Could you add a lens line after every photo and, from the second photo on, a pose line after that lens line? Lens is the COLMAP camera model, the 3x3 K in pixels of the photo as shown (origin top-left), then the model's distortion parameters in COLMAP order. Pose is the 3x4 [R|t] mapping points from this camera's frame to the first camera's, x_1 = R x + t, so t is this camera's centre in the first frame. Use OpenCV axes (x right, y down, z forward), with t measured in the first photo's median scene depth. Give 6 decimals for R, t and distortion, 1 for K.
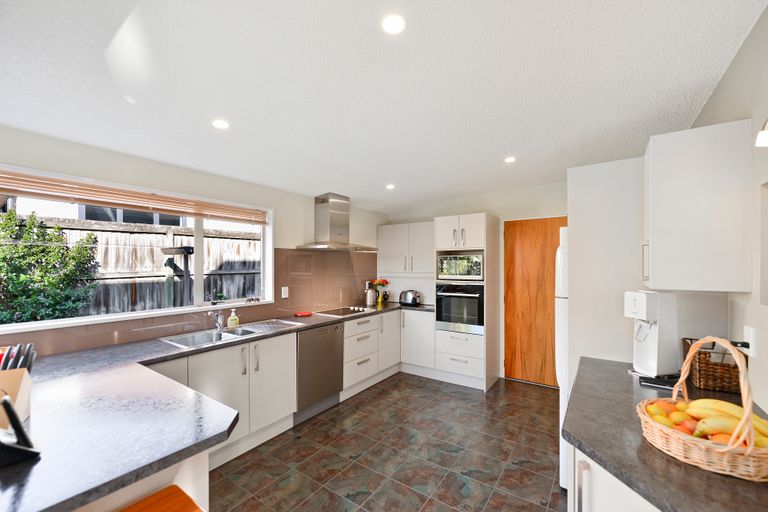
lens RADIAL K [[312.6, 0, 385.0], [0, 312.6, 261.9], [0, 0, 1]] dist [0.004165, 0.000177]
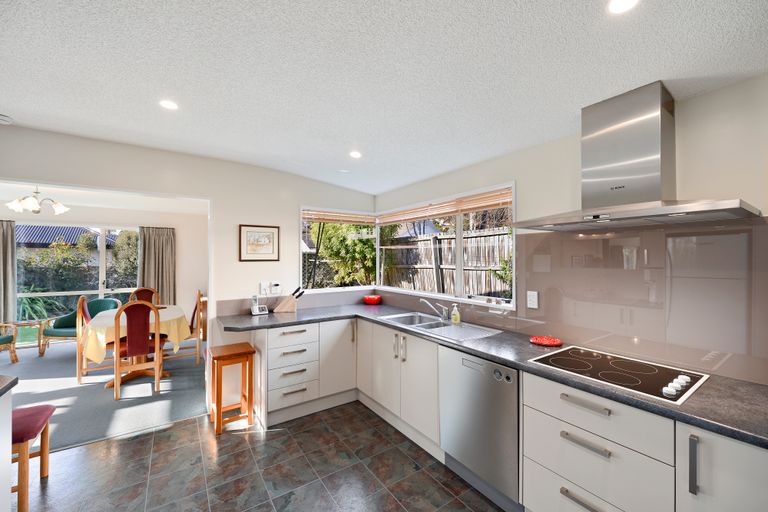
lens RADIAL K [[312.6, 0, 388.5], [0, 312.6, 255.9], [0, 0, 1]] dist [0.004165, 0.000177]
pose [[-0.342551, -0.002053, -0.939497, 0.357047], [0.005227, 0.999978, -0.004092, 0.005265], [0.939485, -0.006313, -0.342533, 0.829350]]
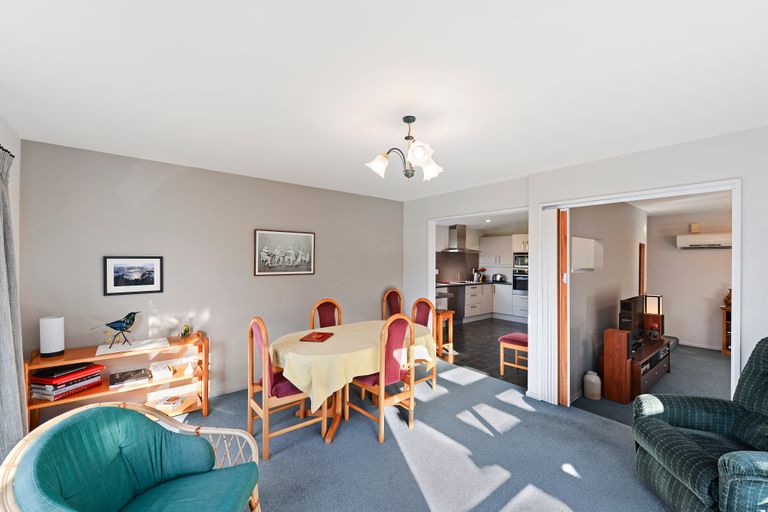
lens RADIAL K [[312.6, 0, 382.7], [0, 312.6, 256.2], [0, 0, 1]] dist [0.004165, 0.000177]
pose [[0.958505, 0.009288, -0.284925, -0.054765], [-0.008238, 0.999954, 0.004884, -0.016697], [0.284957, -0.002334, 0.958537, -1.044127]]
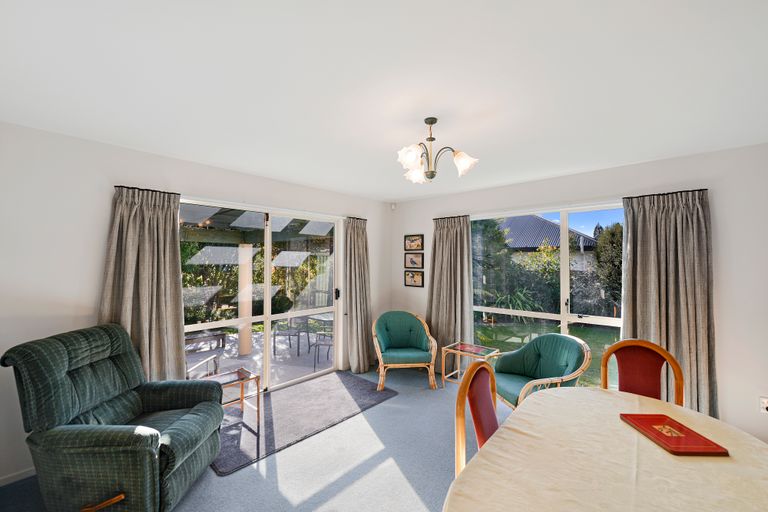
lens RADIAL K [[312.6, 0, 387.5], [0, 312.6, 257.4], [0, 0, 1]] dist [0.004165, 0.000177]
pose [[-0.994617, 0.010378, 0.103101, 0.218494], [0.008347, 0.999763, -0.020115, 0.005343], [-0.103285, -0.019146, -0.994468, 0.605612]]
